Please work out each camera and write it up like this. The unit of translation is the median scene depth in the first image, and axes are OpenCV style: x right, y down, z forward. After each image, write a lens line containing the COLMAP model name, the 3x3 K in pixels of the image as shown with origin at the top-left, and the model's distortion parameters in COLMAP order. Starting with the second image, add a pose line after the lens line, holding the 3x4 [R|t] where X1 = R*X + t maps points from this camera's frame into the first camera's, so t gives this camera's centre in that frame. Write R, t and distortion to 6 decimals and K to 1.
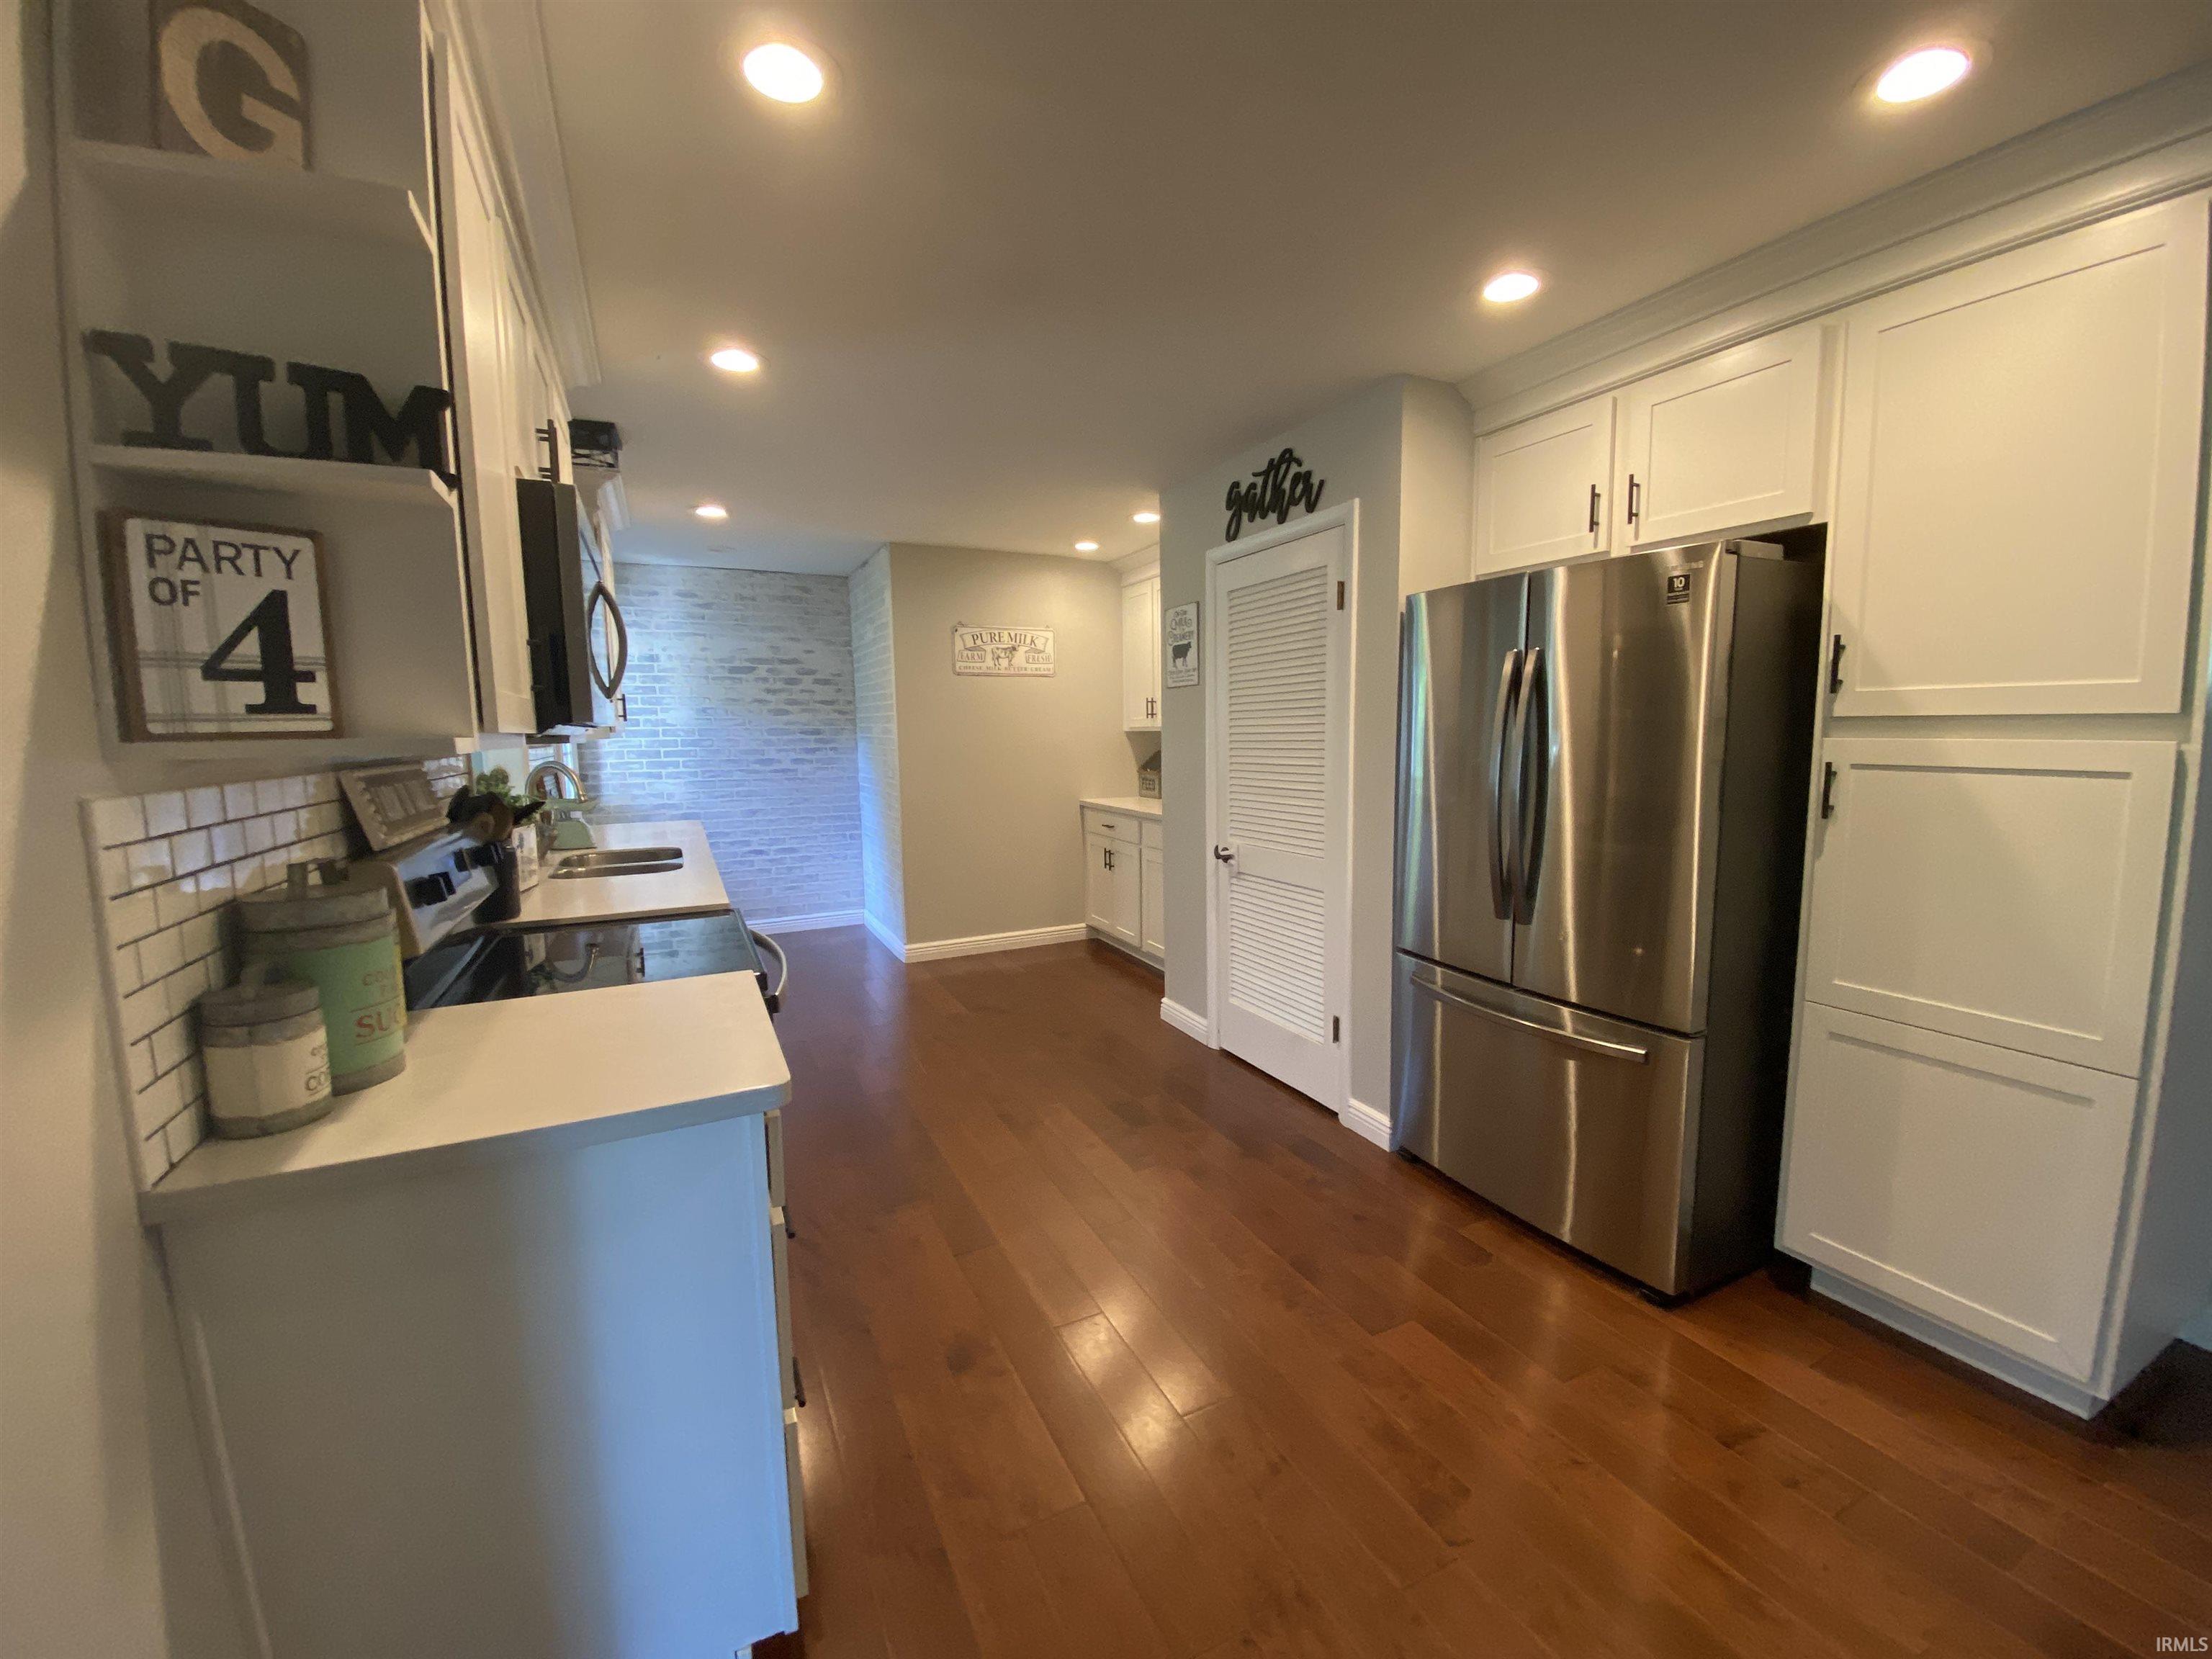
lens RADIAL K [[889.5, 0, 1115.0], [0, 889.5, 824.2], [0, 0, 1]] dist [0.005403, -0.011950]
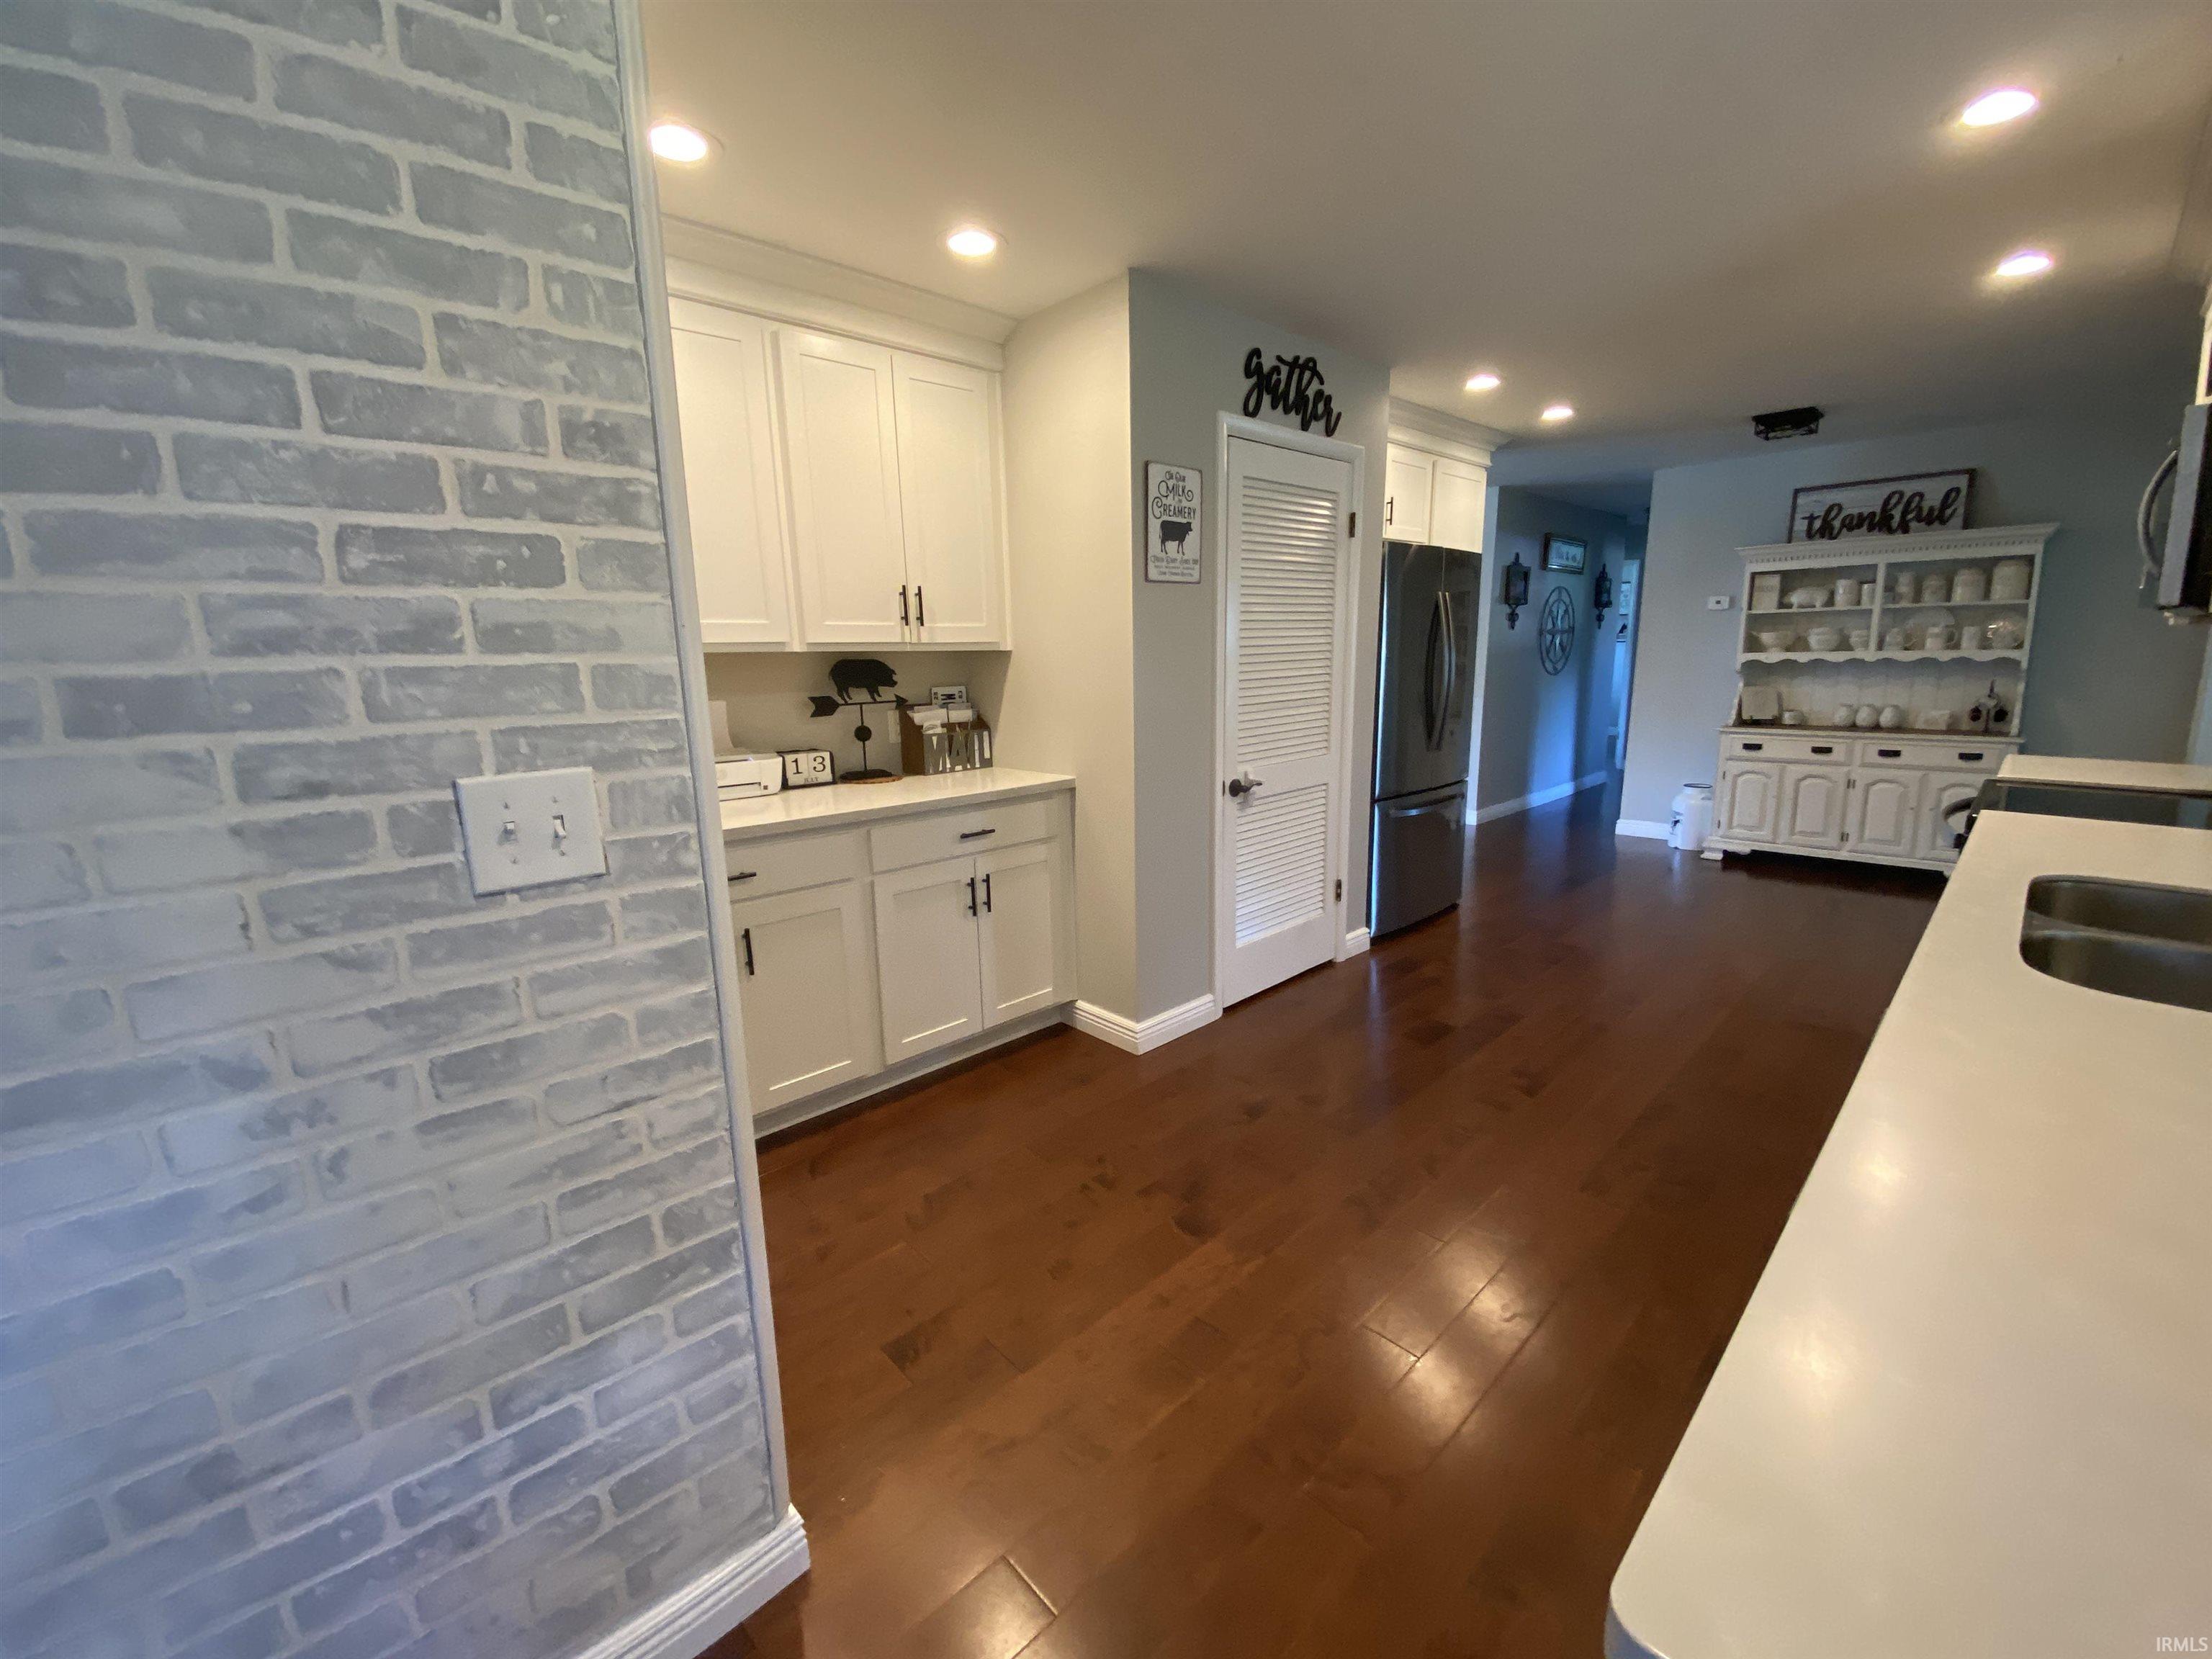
lens RADIAL K [[889.5, 0, 1104.3], [0, 889.5, 821.8], [0, 0, 1]] dist [0.005403, -0.011950]
pose [[-0.299625, -0.166537, 0.939410, -0.734432], [0.126333, 0.969051, 0.212086, -0.148383], [-0.945656, 0.182225, -0.269313, 1.514450]]
